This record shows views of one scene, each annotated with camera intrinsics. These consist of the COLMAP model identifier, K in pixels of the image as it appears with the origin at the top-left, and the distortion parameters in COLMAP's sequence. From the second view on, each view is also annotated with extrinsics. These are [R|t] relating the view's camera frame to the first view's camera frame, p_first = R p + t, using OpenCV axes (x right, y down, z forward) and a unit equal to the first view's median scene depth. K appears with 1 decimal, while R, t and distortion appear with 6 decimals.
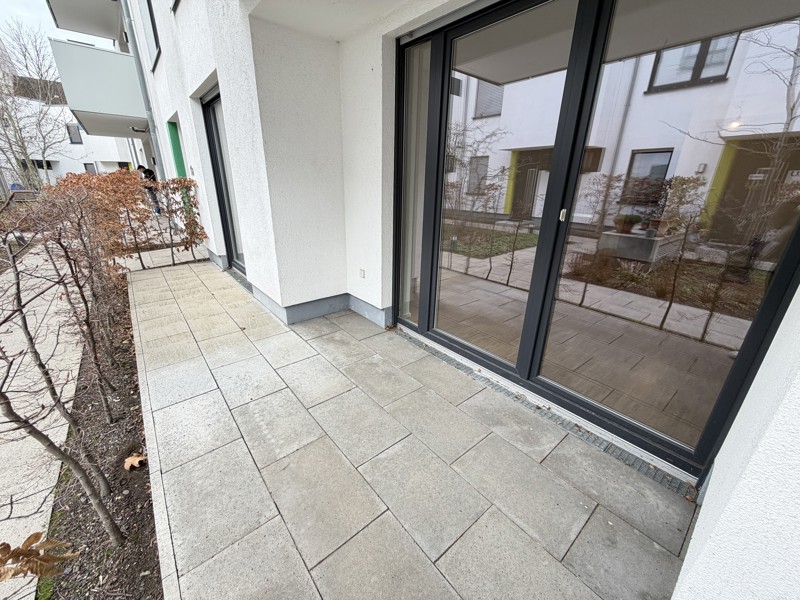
lens RADIAL K [[319.4, 0, 400.0], [0, 319.4, 298.2], [0, 0, 1]] dist [0.004378, 0.000680]
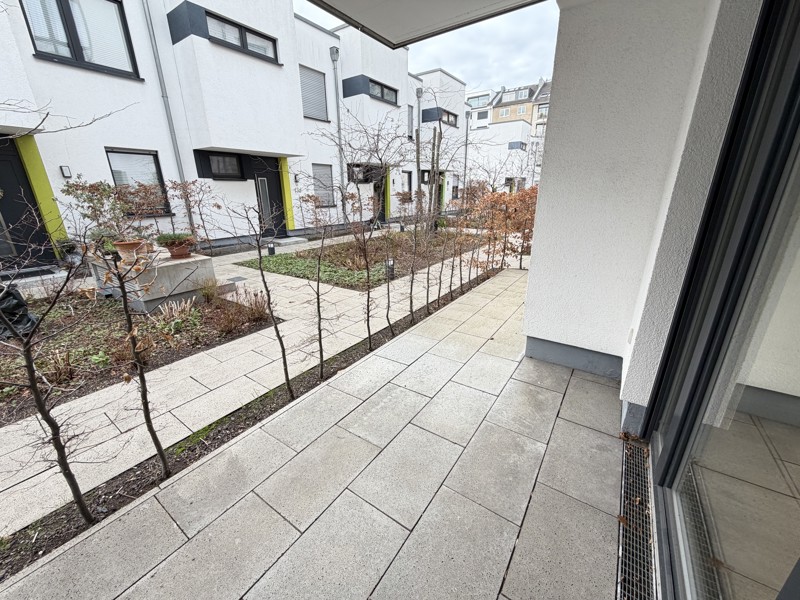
lens RADIAL K [[319.4, 0, 398.6], [0, 319.4, 298.0], [0, 0, 1]] dist [0.004378, 0.000680]
pose [[0.263553, 0.284252, -0.921814, 0.355422], [-0.315662, 0.928401, 0.196033, -0.138532], [0.911536, 0.239317, 0.334410, 0.375806]]
